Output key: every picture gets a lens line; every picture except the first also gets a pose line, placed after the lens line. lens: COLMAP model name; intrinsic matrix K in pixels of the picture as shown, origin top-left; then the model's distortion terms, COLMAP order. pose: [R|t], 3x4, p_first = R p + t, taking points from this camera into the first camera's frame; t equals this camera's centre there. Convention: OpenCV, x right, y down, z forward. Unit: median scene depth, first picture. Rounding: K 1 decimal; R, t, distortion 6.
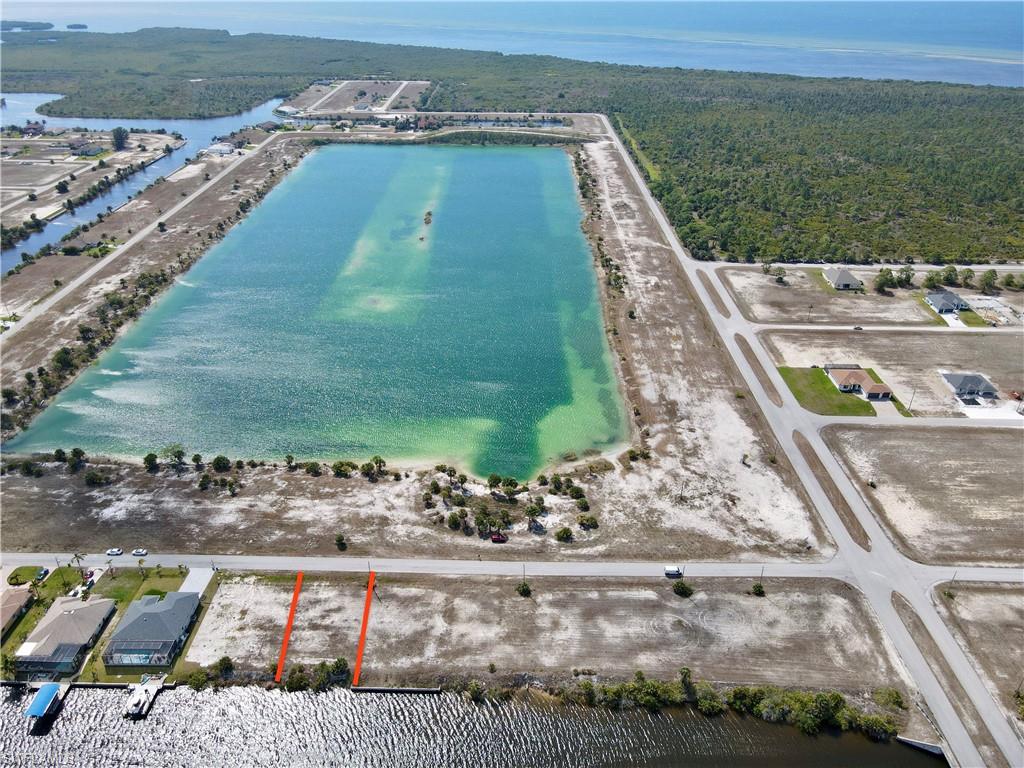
lens RADIAL K [[753.5, 0, 505.4], [0, 753.5, 382.6], [0, 0, 1]] dist [-0.008175, 0.039853]
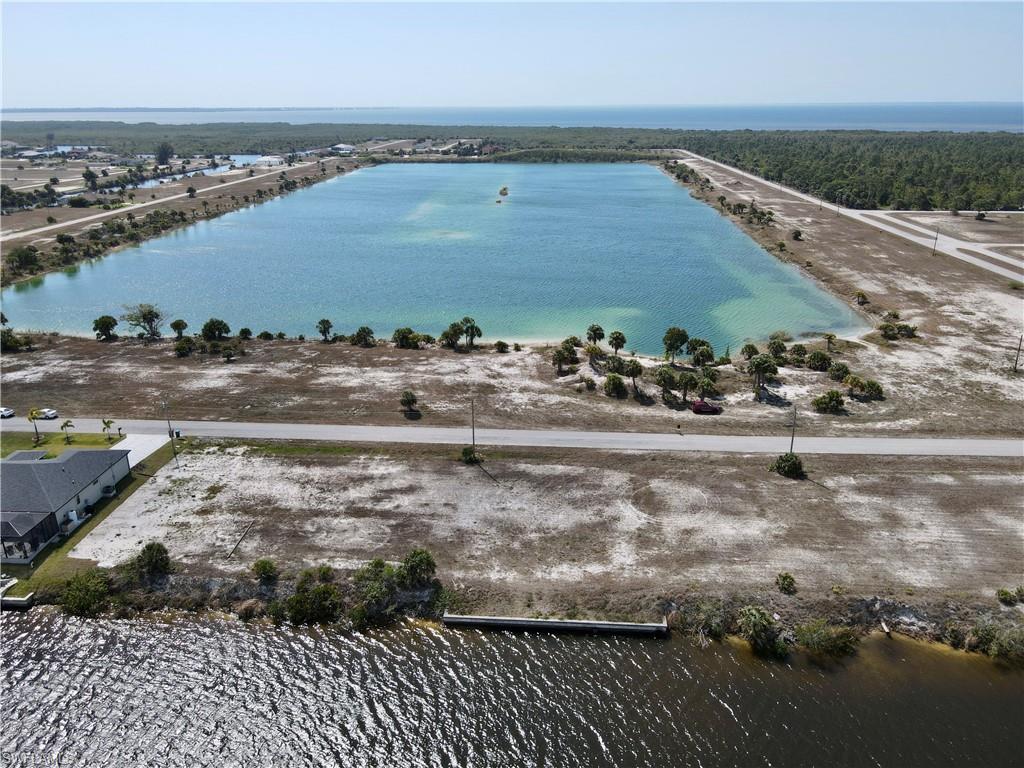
lens RADIAL K [[753.5, 0, 505.4], [0, 753.5, 382.6], [0, 0, 1]] dist [-0.008175, 0.039853]
pose [[0.998493, 0.007269, -0.054398, -0.111175], [-0.015750, 0.987449, -0.157152, 0.252993], [0.052573, 0.157772, 0.986075, 0.427843]]
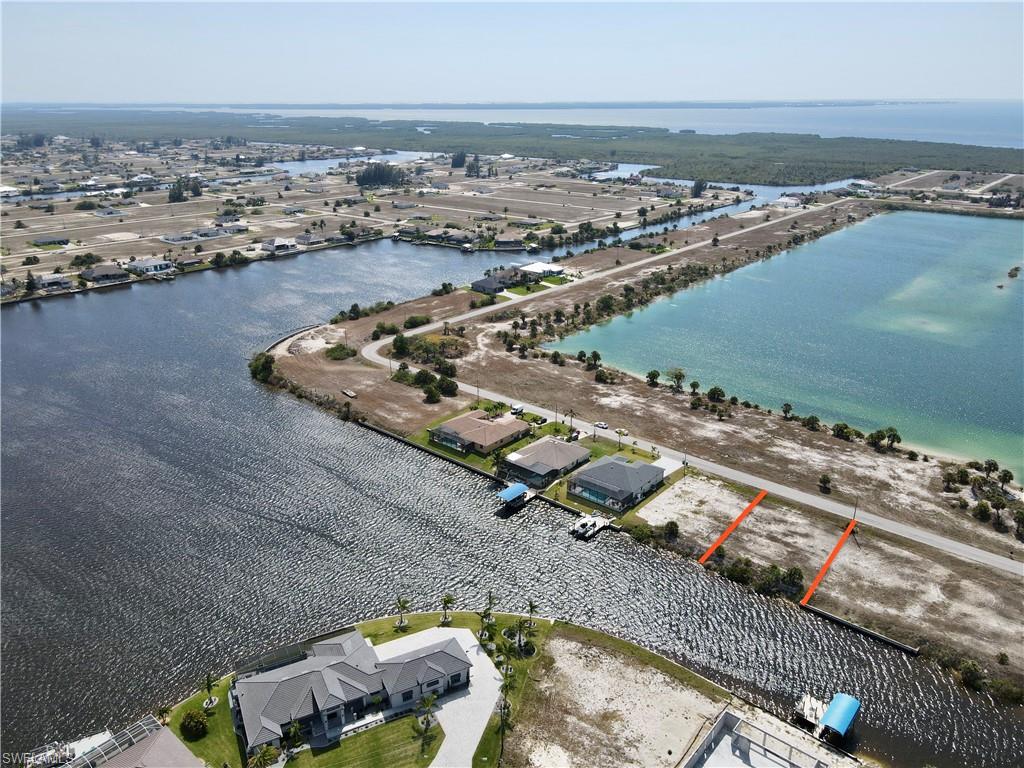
lens RADIAL K [[757.9, 0, 501.5], [0, 757.9, 374.4], [0, 0, 1]] dist [-0.003170, 0.008674]
pose [[0.764313, 0.213674, -0.608415, -0.001506], [-0.308701, 0.949608, -0.054302, 0.230549], [0.566153, 0.229322, 0.791759, 0.069580]]
